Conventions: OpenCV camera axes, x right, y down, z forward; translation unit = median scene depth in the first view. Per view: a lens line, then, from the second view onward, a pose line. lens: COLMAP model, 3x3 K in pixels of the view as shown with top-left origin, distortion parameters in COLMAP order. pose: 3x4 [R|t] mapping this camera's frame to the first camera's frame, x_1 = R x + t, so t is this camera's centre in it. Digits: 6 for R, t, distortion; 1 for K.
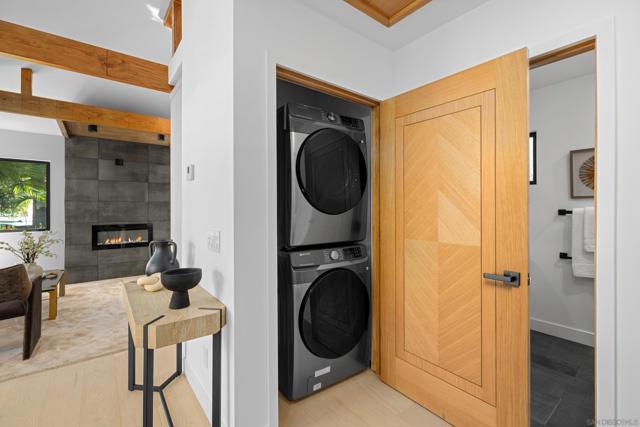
lens RADIAL K [[286.7, 0, 322.1], [0, 286.7, 208.9], [0, 0, 1]] dist [-0.001060, 0.000393]
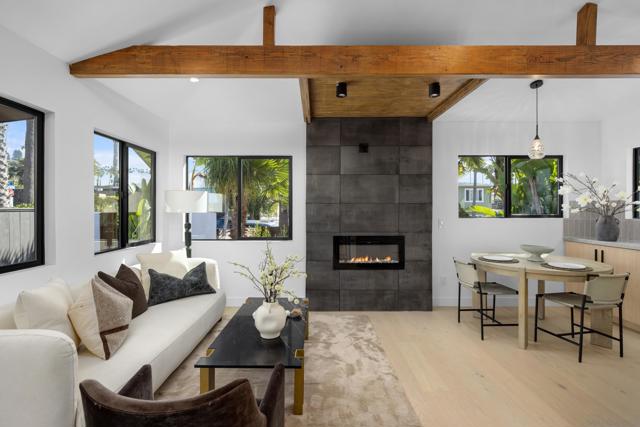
lens RADIAL K [[313.6, 0, 319.6], [0, 313.6, 211.3], [0, 0, 1]] dist [0.000781, 0.000059]
pose [[0.787499, 0.003353, -0.616306, -0.326236], [-0.002507, 0.999994, 0.002237, -0.007879], [0.616310, -0.000216, 0.787503, 0.333319]]
